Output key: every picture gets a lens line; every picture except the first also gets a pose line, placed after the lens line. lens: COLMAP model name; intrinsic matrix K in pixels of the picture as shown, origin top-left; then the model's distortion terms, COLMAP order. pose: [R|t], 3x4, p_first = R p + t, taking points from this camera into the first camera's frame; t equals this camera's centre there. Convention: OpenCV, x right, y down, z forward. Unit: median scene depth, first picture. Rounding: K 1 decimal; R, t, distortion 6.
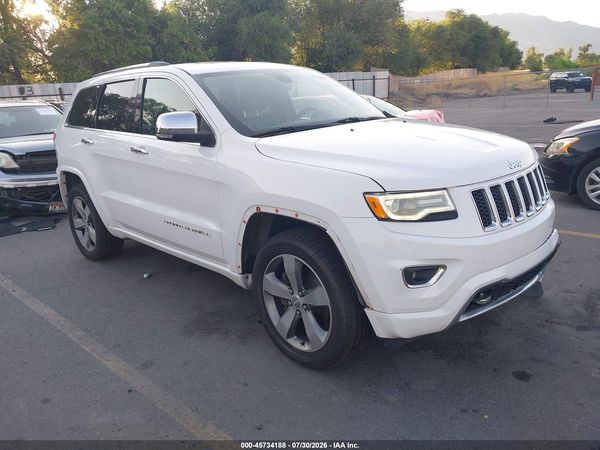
lens RADIAL K [[469.6, 0, 297.3], [0, 469.6, 222.5], [0, 0, 1]] dist [0.037807, -0.061220]
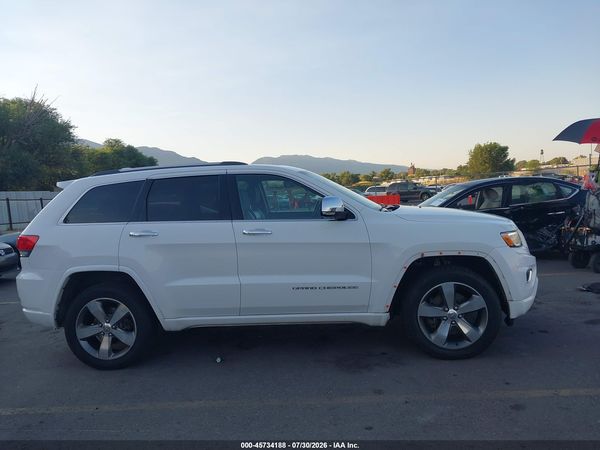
lens RADIAL K [[461.8, 0, 298.3], [0, 461.8, 227.6], [0, 0, 1]] dist [0.100189, -0.152315]
pose [[0.774116, -0.033657, 0.632148, -1.214643], [0.183316, 0.967719, -0.172961, 0.063442], [-0.605920, 0.249775, 0.755297, 0.102961]]
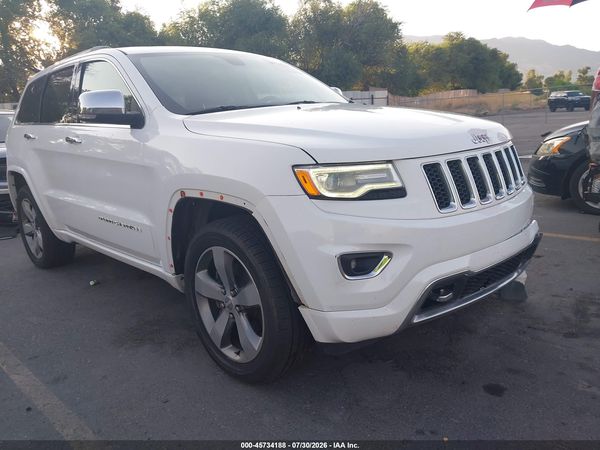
lens RADIAL K [[469.6, 0, 297.3], [0, 469.6, 222.5], [0, 0, 1]] dist [0.037807, -0.061220]
pose [[0.999966, -0.005538, -0.006170, 0.119845], [0.005262, 0.999020, -0.043943, 0.057306], [0.006408, 0.043909, 0.999015, 0.133724]]
